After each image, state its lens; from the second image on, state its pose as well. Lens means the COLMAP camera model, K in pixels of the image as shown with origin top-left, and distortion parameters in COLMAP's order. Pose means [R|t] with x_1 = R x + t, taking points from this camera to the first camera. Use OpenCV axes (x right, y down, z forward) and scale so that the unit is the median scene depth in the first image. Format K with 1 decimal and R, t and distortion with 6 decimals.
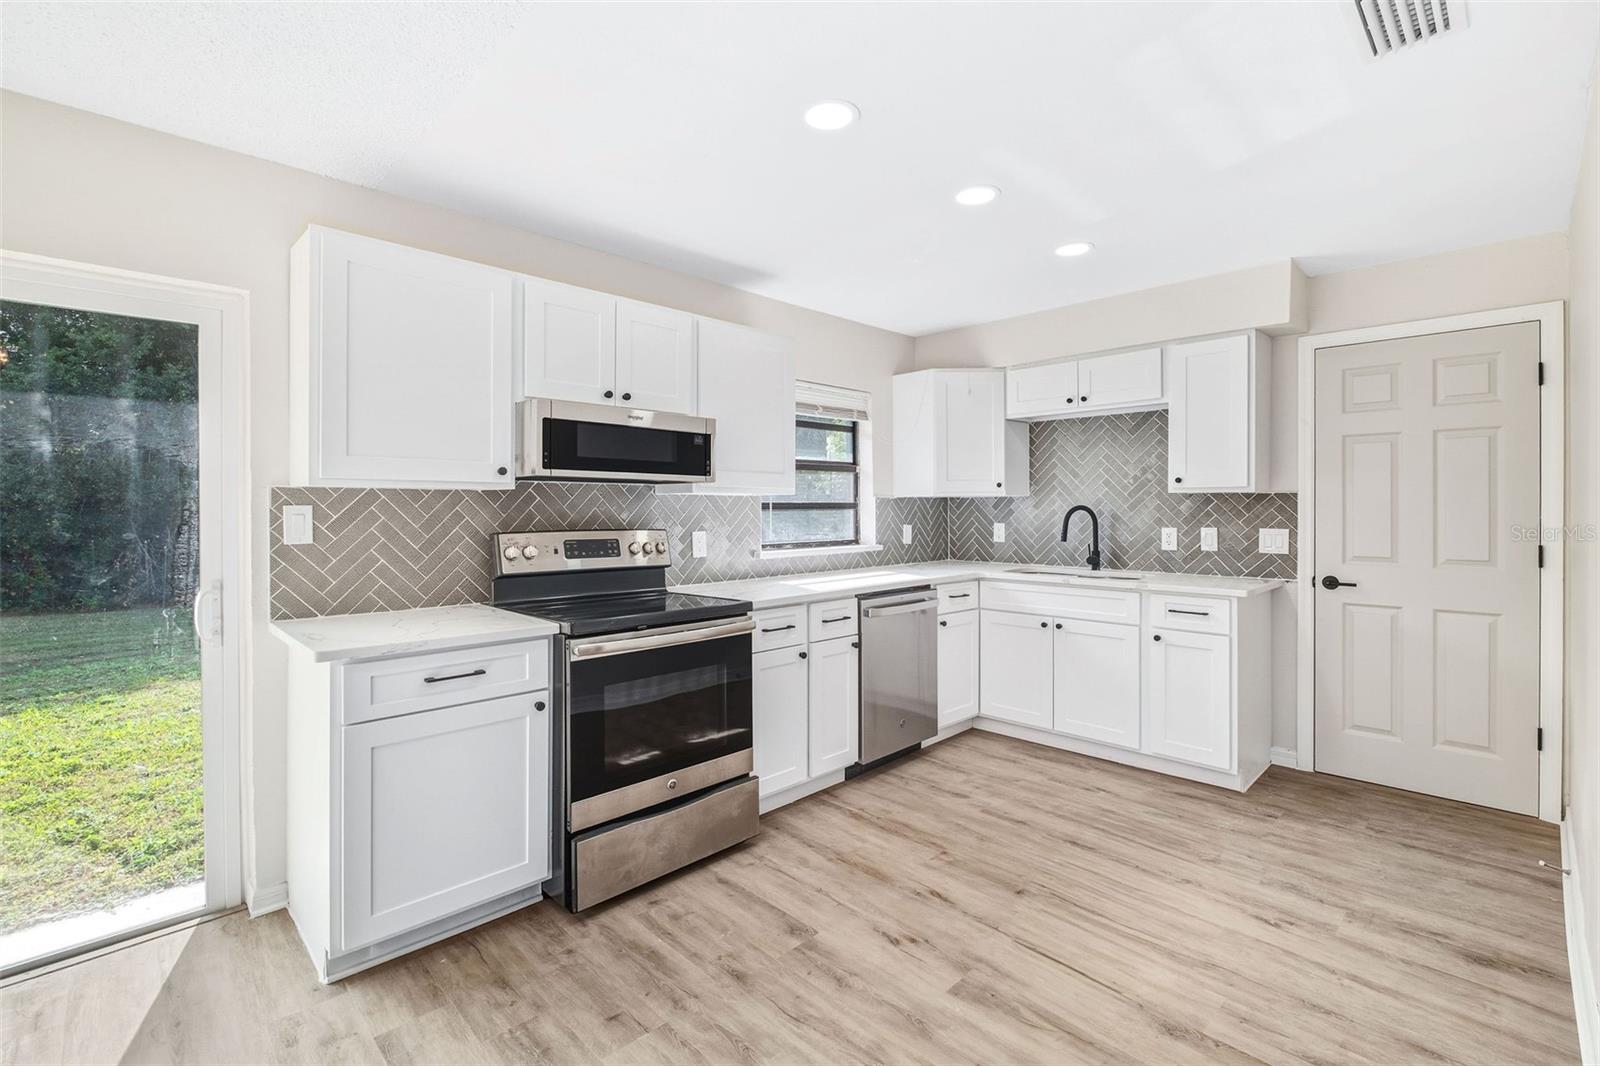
lens RADIAL K [[720.2, 0, 801.3], [0, 720.2, 505.5], [0, 0, 1]] dist [-0.003200, -0.001015]
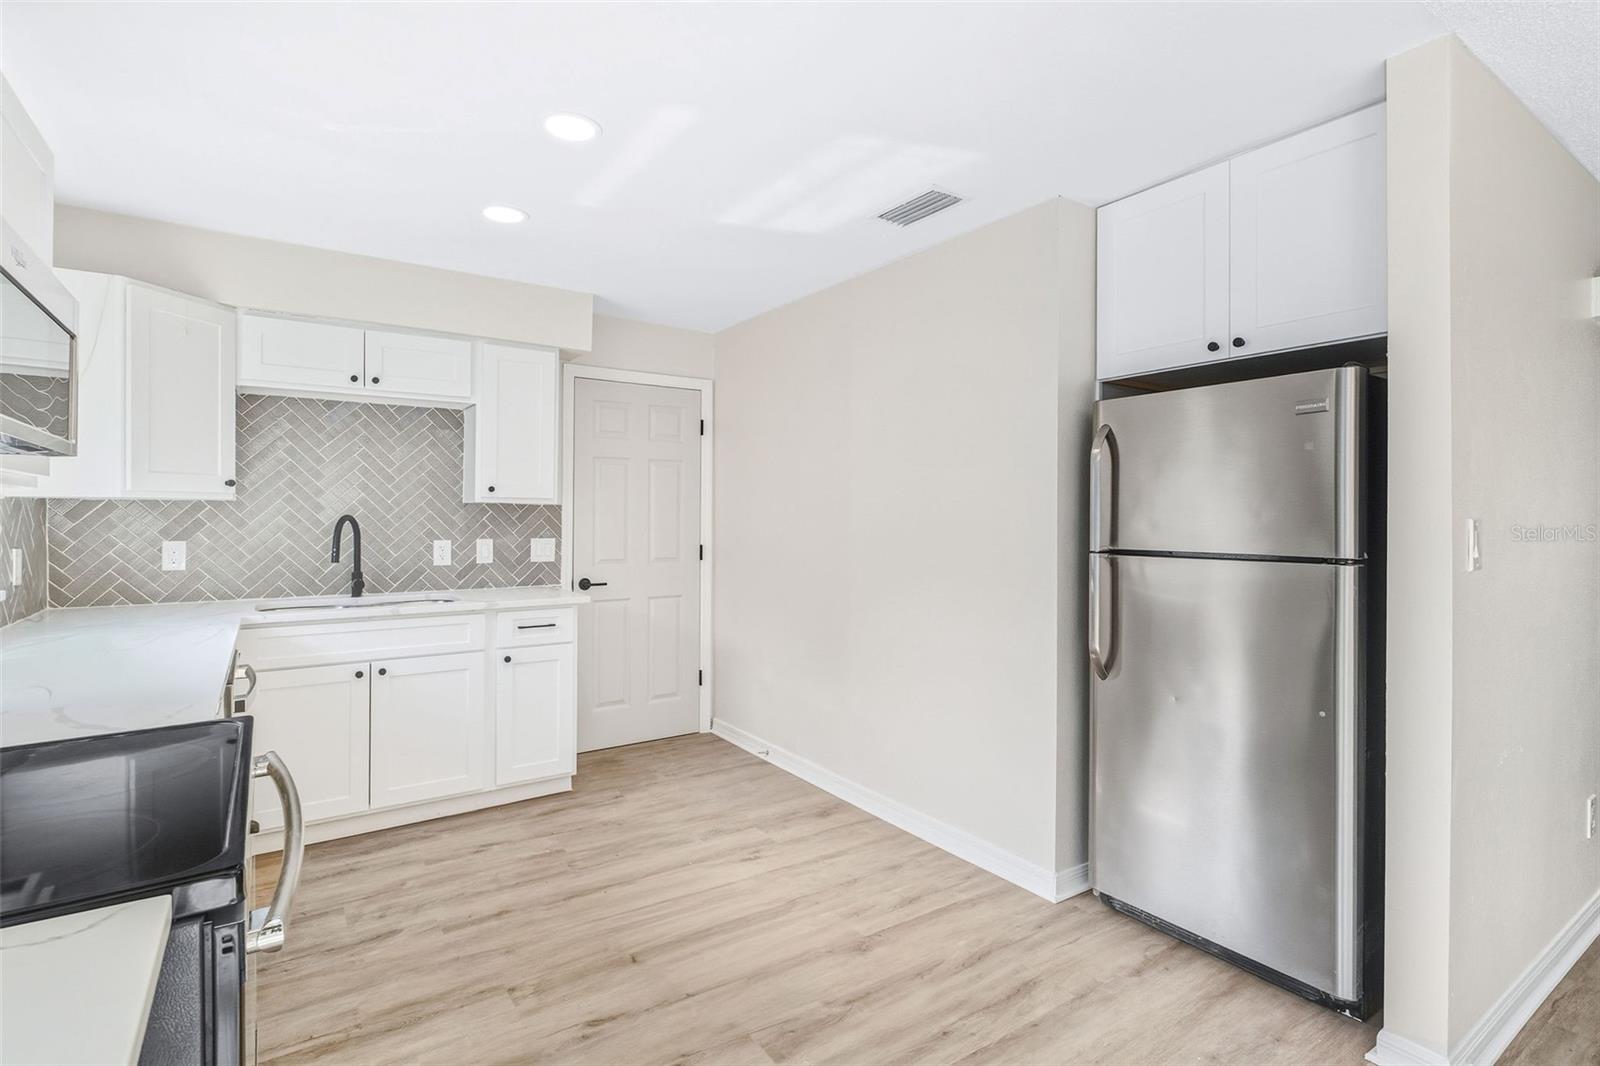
lens RADIAL K [[773.5, 0, 798.1], [0, 773.5, 514.5], [0, 0, 1]] dist [0.003780, -0.002374]
pose [[0.178663, 0.005062, 0.983897, -0.401690], [-0.007970, 0.999961, -0.003697, -0.001529], [-0.983878, -0.007181, 0.178696, 0.435482]]
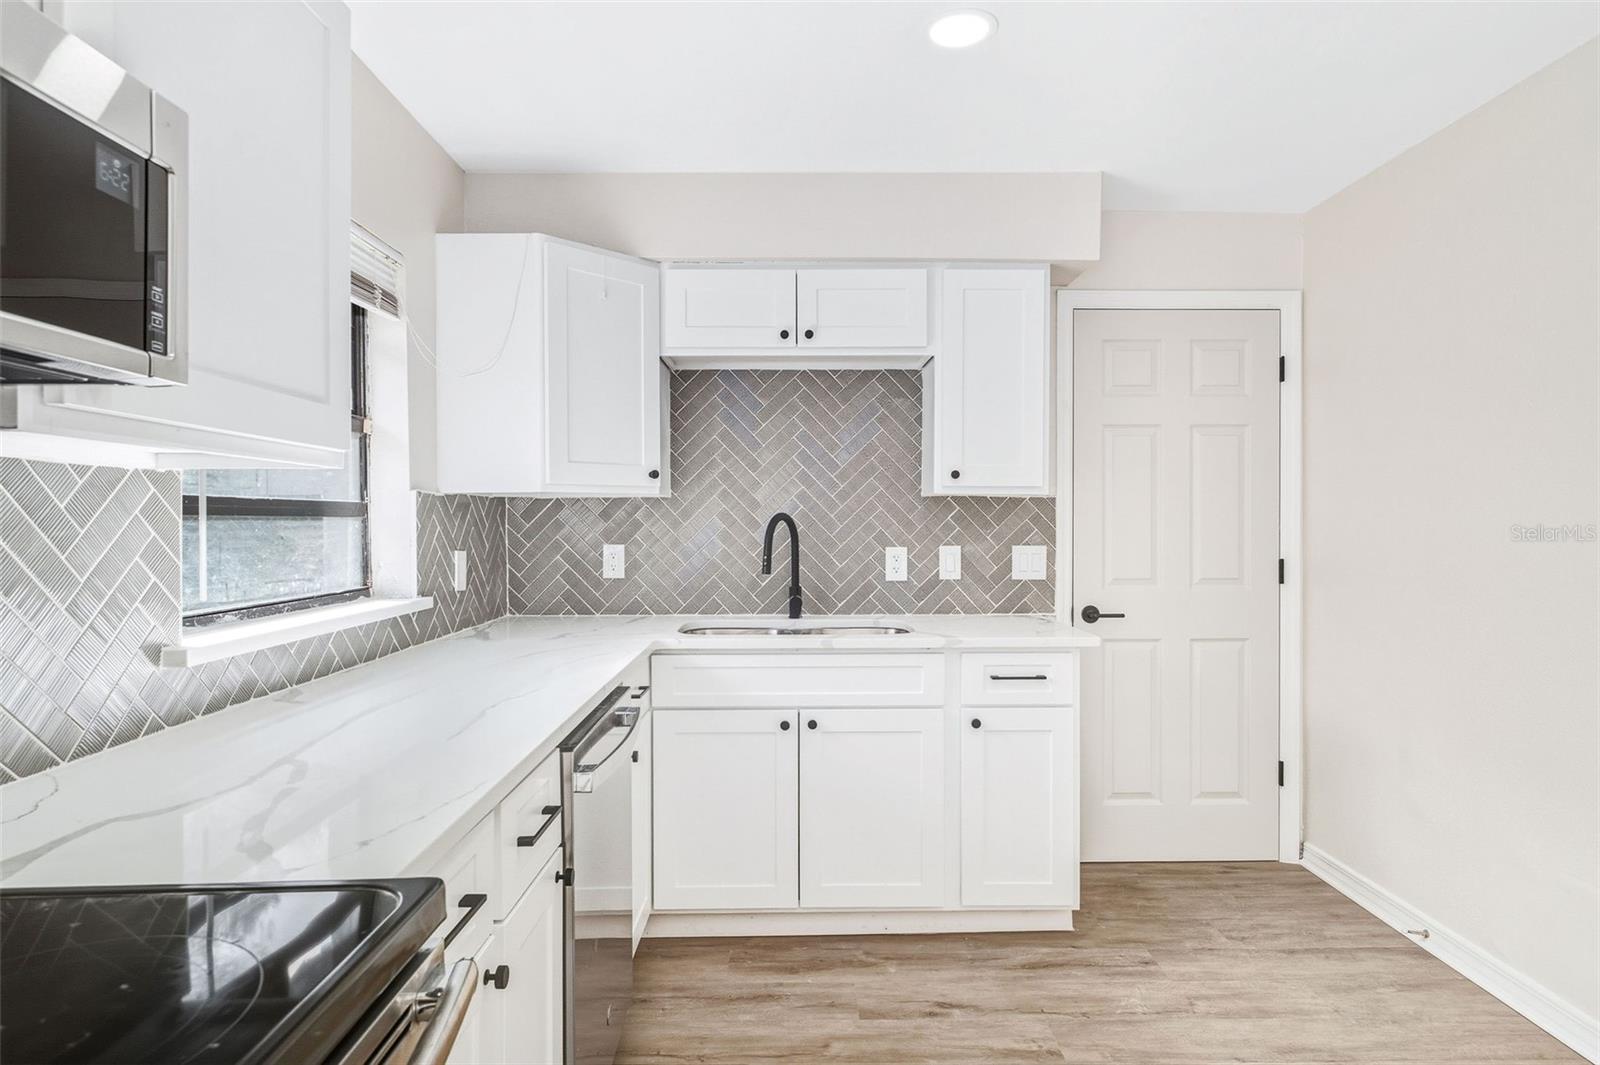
lens RADIAL K [[879.6, 0, 798.6], [0, 879.6, 529.0], [0, 0, 1]] dist [0.001781, 0.001489]
pose [[0.692123, -0.003976, 0.721768, -0.157481], [-0.002282, 0.999968, 0.007697, 0.009030], [-0.721776, -0.006975, 0.692092, 0.557304]]
